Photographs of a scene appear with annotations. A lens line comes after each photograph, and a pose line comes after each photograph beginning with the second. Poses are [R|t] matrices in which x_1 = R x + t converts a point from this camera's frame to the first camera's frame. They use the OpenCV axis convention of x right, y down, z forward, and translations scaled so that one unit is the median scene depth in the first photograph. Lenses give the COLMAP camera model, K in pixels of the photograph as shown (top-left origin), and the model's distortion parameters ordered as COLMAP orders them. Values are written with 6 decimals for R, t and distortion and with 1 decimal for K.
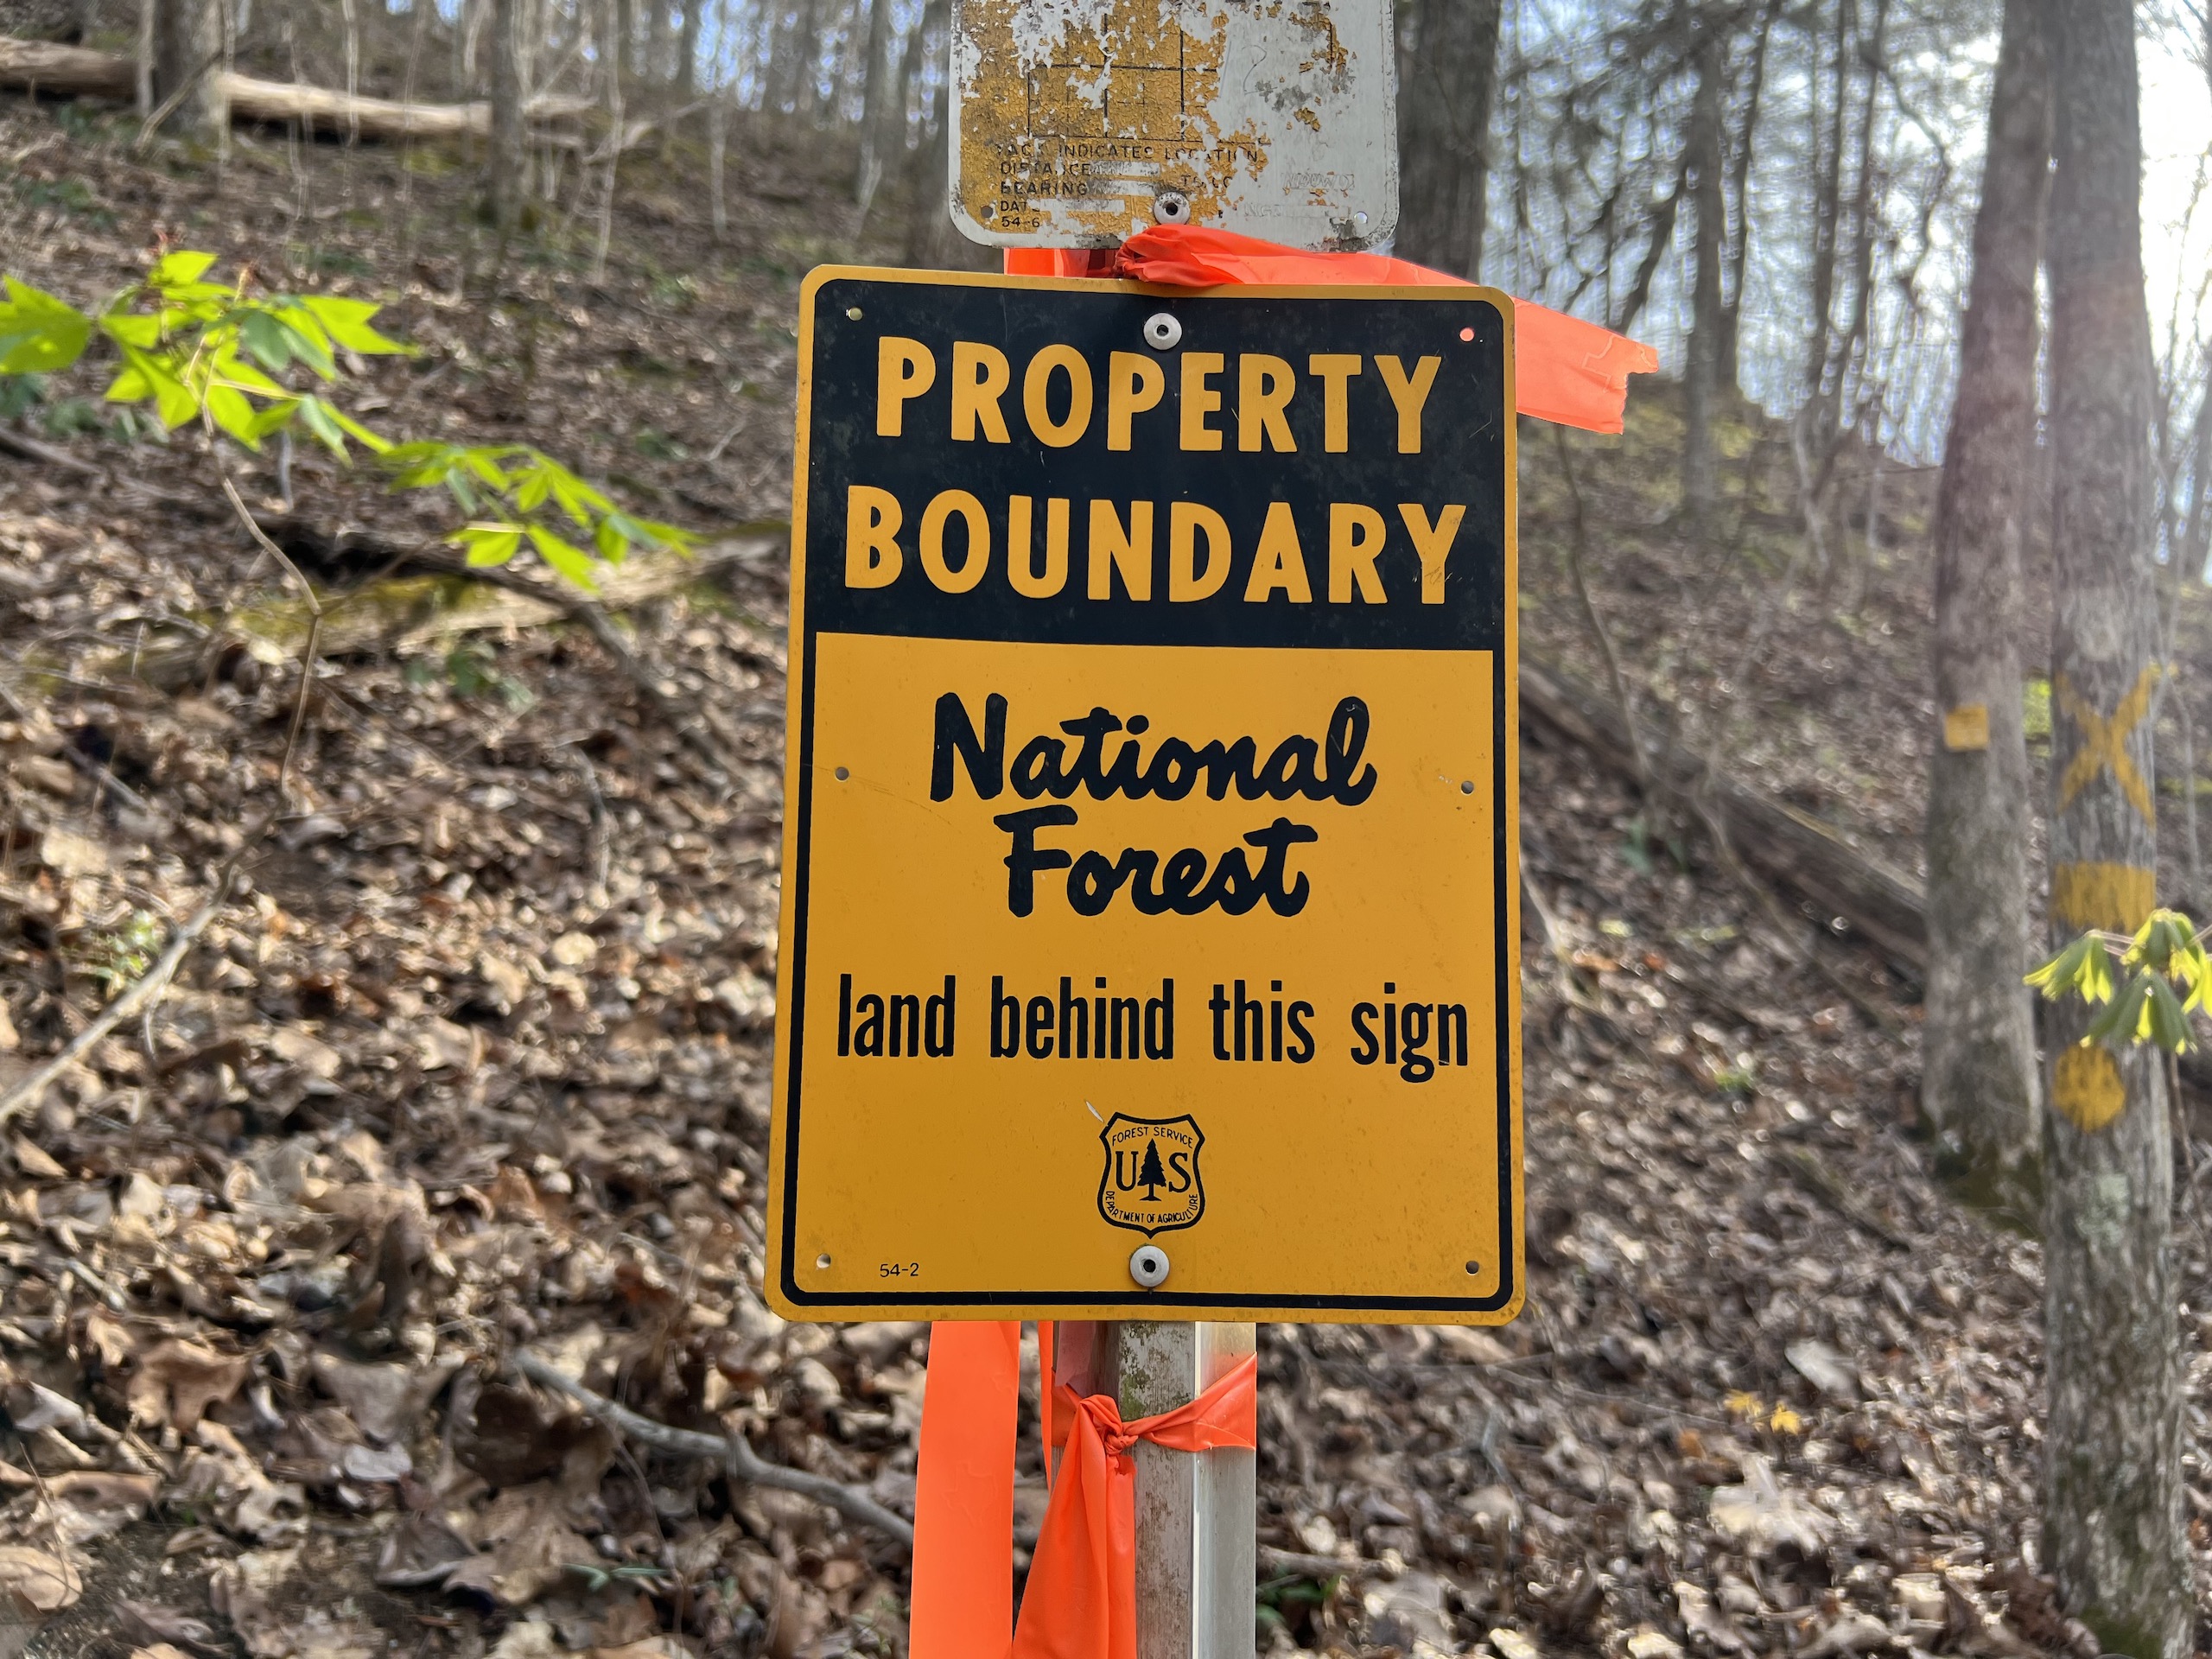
lens RADIAL K [[1588.4, 0, 1111.8], [0, 1588.4, 824.2], [0, 0, 1]] dist [0.042105, -0.040568]
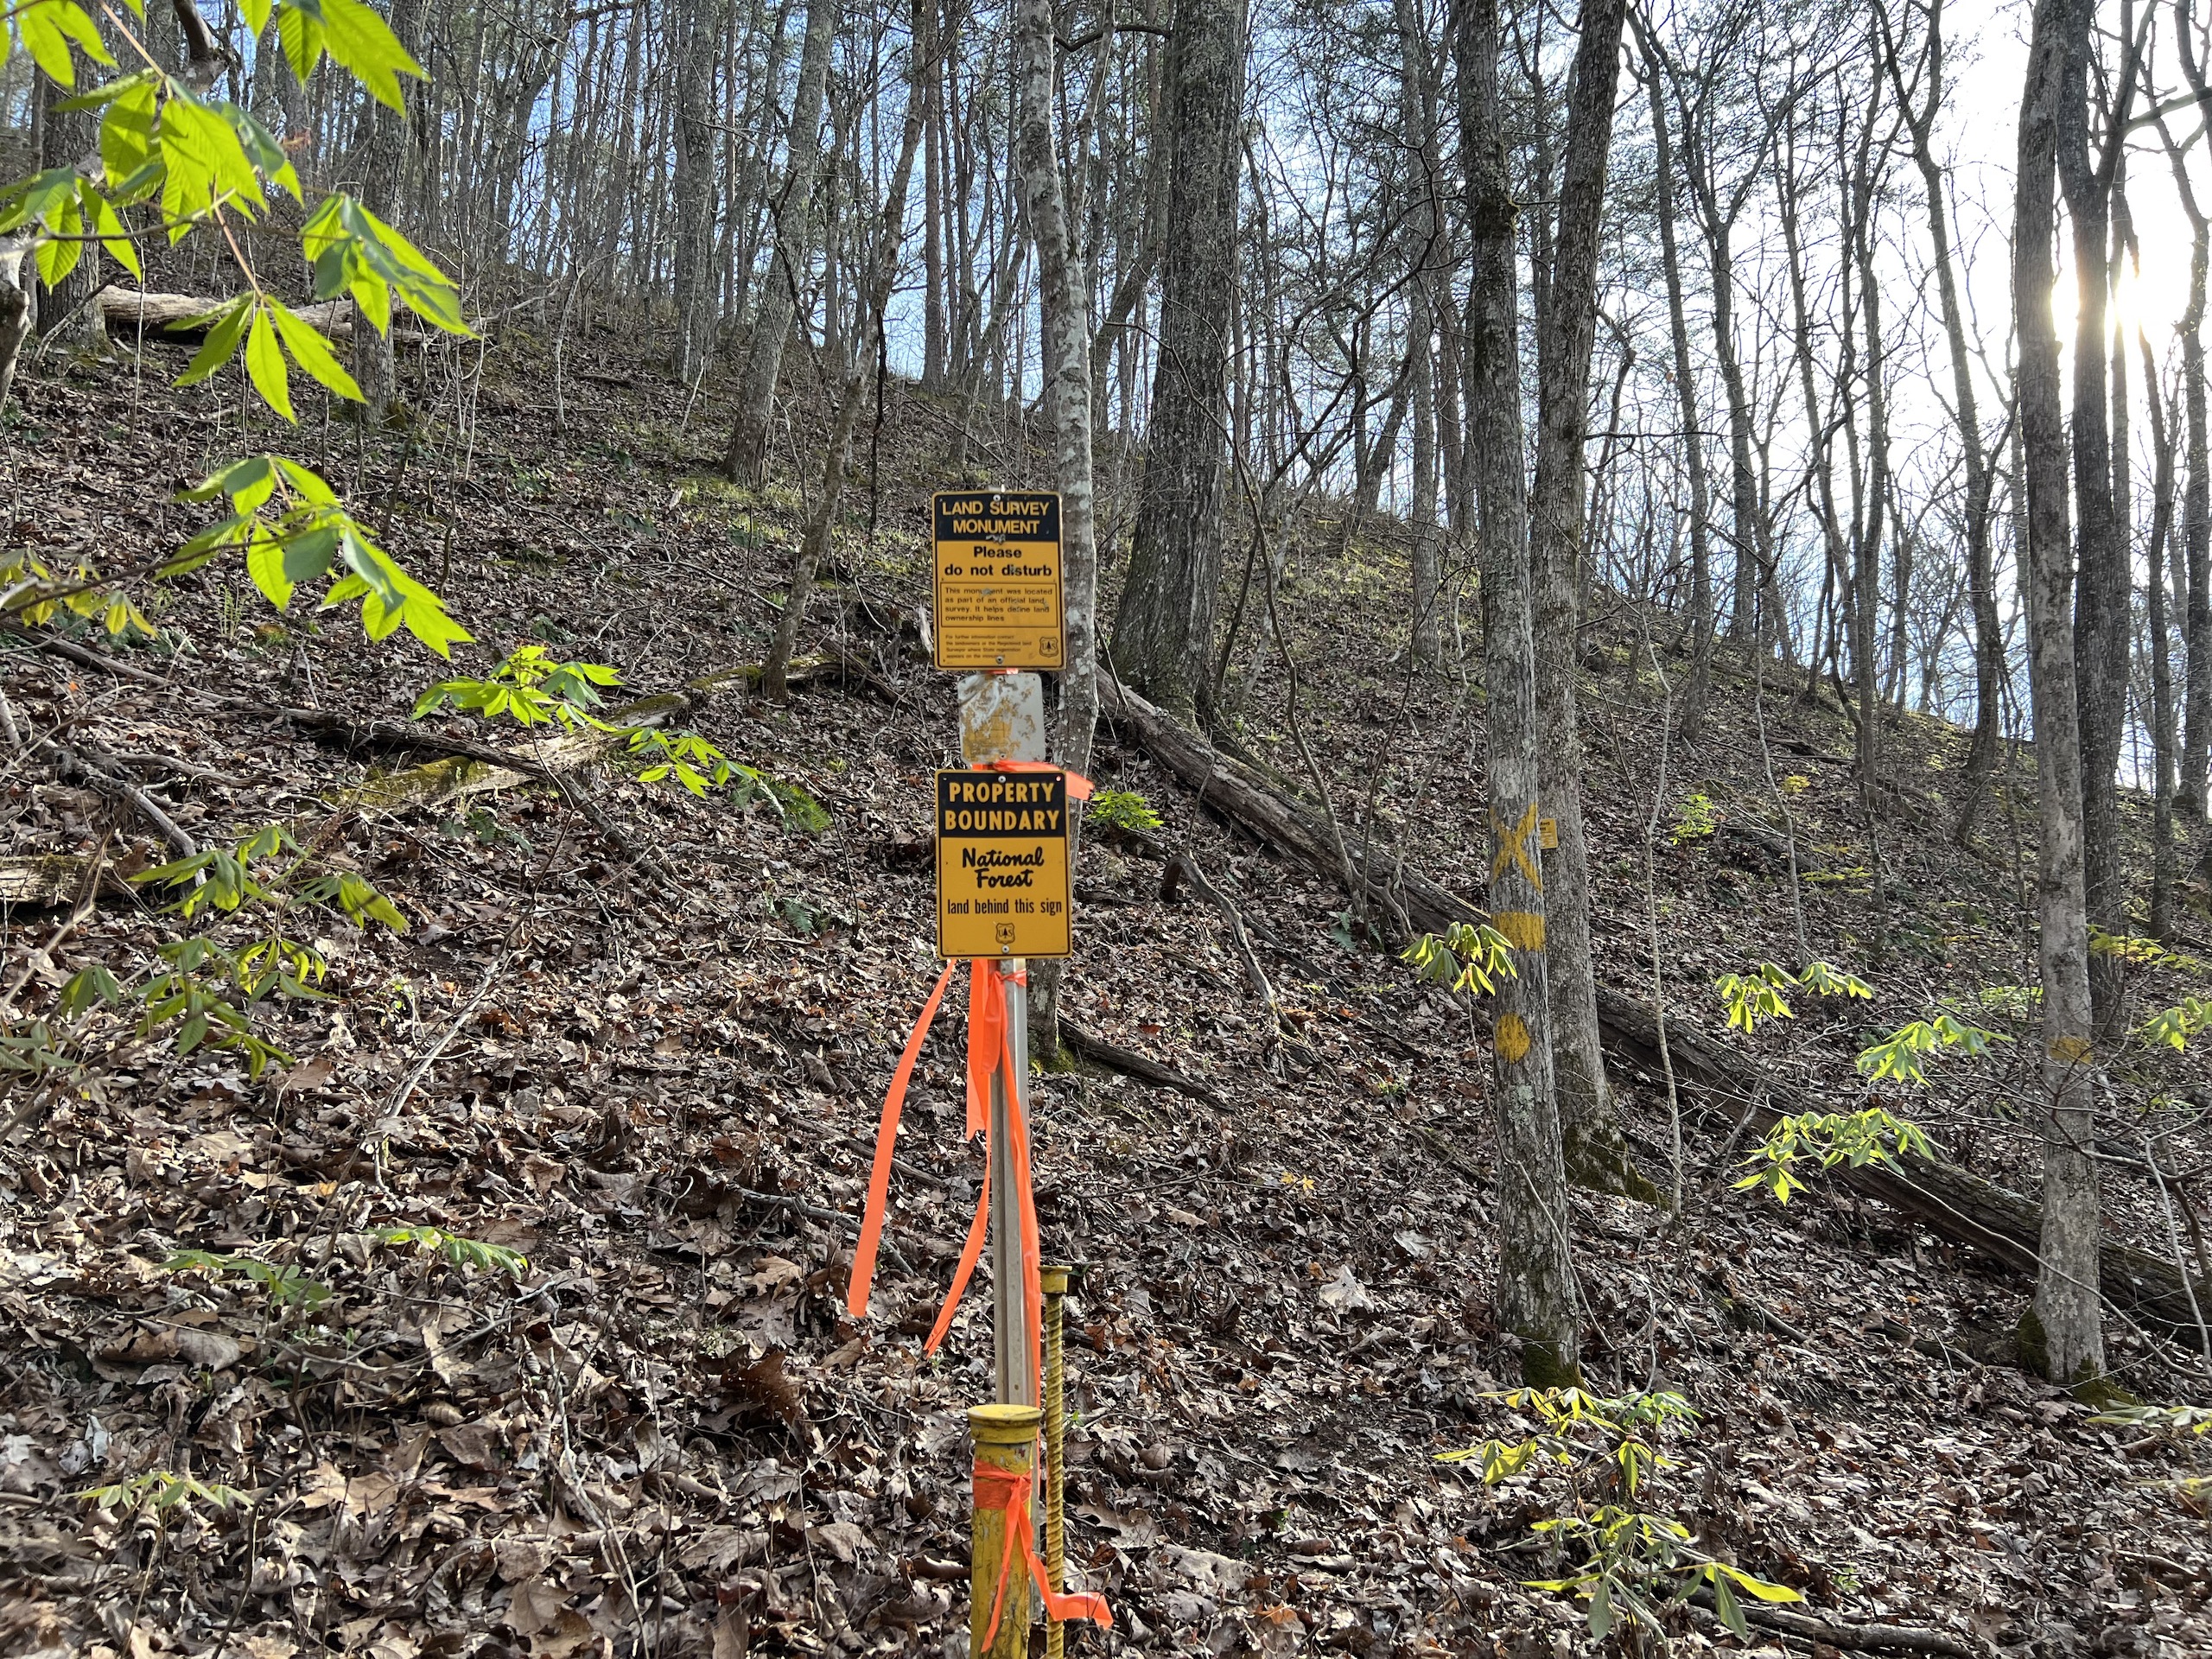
lens RADIAL K [[1588.4, 0, 1111.8], [0, 1588.4, 824.2], [0, 0, 1]] dist [0.042105, -0.040568]
pose [[0.992116, -0.027024, 0.122378, -0.042600], [0.036200, 0.996646, -0.073392, 0.040492], [-0.119984, 0.077243, 0.989766, -0.708696]]
